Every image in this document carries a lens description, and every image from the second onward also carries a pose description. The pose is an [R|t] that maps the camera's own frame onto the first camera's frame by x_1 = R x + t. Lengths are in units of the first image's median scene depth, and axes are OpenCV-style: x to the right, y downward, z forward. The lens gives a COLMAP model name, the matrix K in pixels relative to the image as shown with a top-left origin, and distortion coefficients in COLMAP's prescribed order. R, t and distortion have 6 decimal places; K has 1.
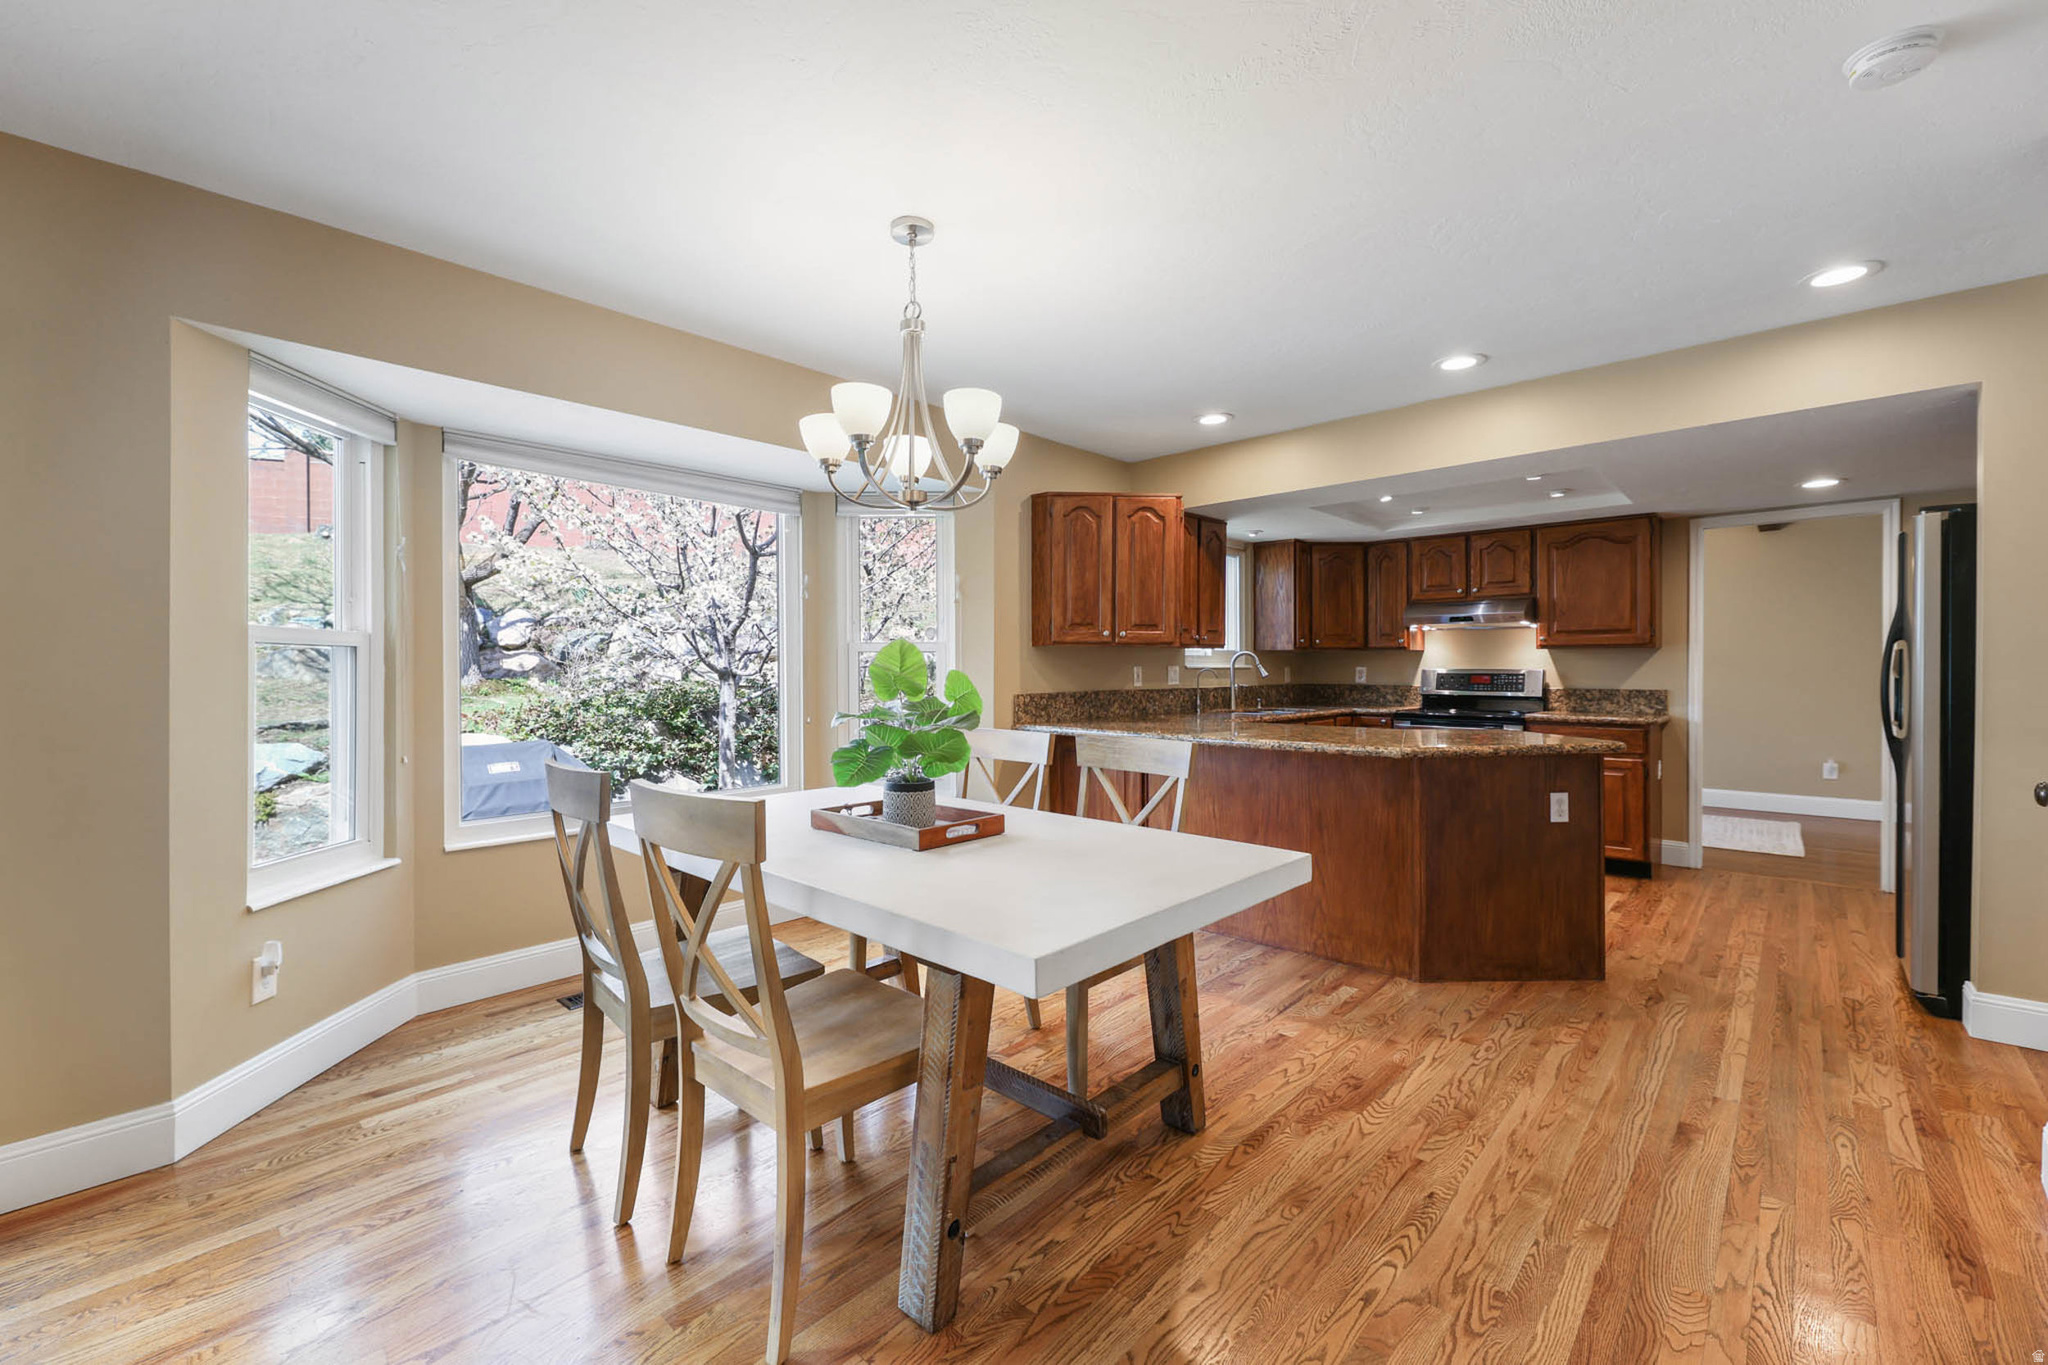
lens RADIAL K [[834.6, 0, 1003.9], [0, 834.6, 670.2], [0, 0, 1]] dist [-0.000471, -0.000090]
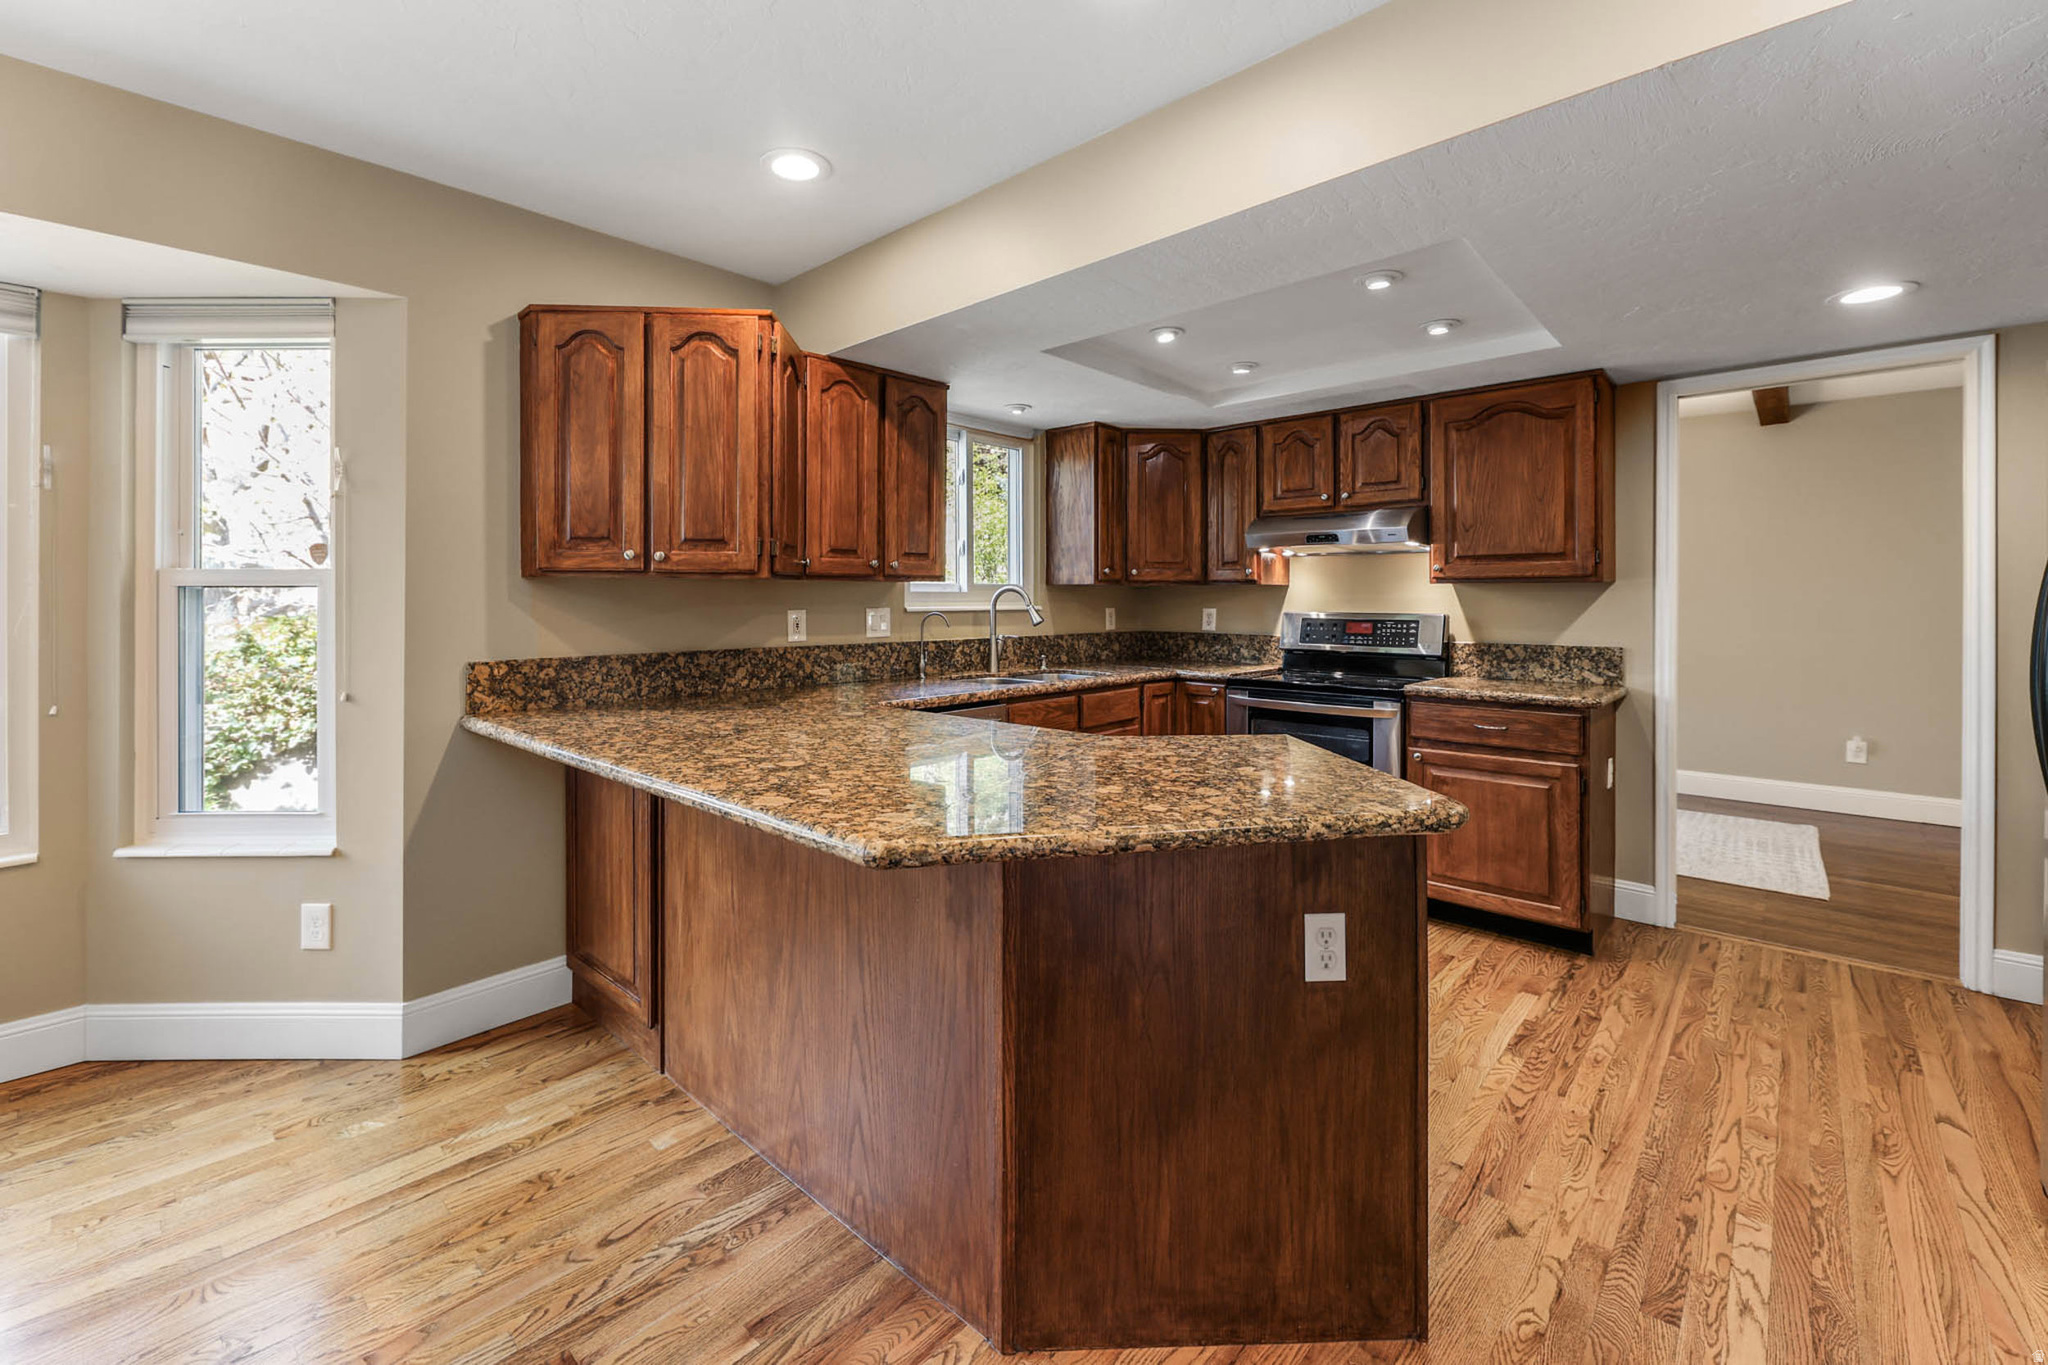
lens RADIAL K [[850.1, 0, 1013.1], [0, 850.1, 600.0], [0, 0, 1]] dist [-0.001062, -0.001036]
pose [[0.999845, 0.002313, 0.017434, 0.309829], [-0.002253, 0.999992, -0.003451, -0.009974], [-0.017442, 0.003411, 0.999842, 0.348932]]
